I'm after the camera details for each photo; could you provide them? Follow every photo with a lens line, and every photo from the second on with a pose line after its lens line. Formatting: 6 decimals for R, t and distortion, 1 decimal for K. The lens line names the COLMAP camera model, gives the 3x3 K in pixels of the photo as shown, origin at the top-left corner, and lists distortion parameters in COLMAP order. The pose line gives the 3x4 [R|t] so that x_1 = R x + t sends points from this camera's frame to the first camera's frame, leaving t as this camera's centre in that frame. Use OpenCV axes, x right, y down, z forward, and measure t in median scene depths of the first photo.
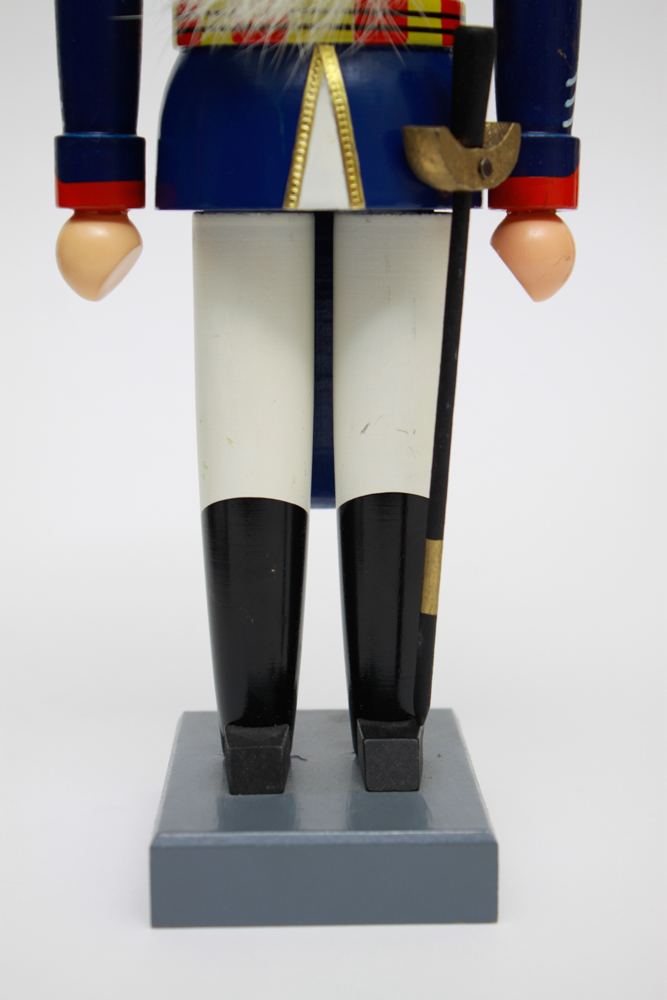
lens RADIAL K [[2022.1, 0, 356.2], [0, 2022.1, 497.9], [0, 0, 1]] dist [0.047320, 0.000000]
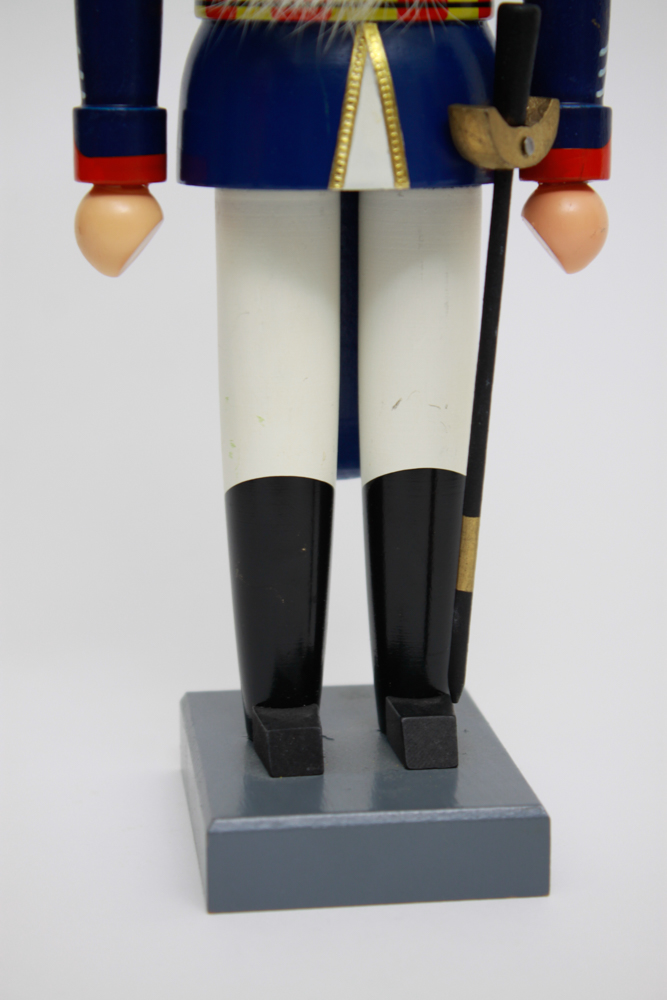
lens RADIAL K [[2440.2, 0, 356.0], [0, 2440.2, 516.8], [0, 0, 1]] dist [0.091199, 0.000000]
pose [[0.994952, -0.022095, 0.097890, -0.134865], [0.017230, 0.998587, 0.050272, -0.040288], [-0.098862, -0.048331, 0.993927, -0.186532]]
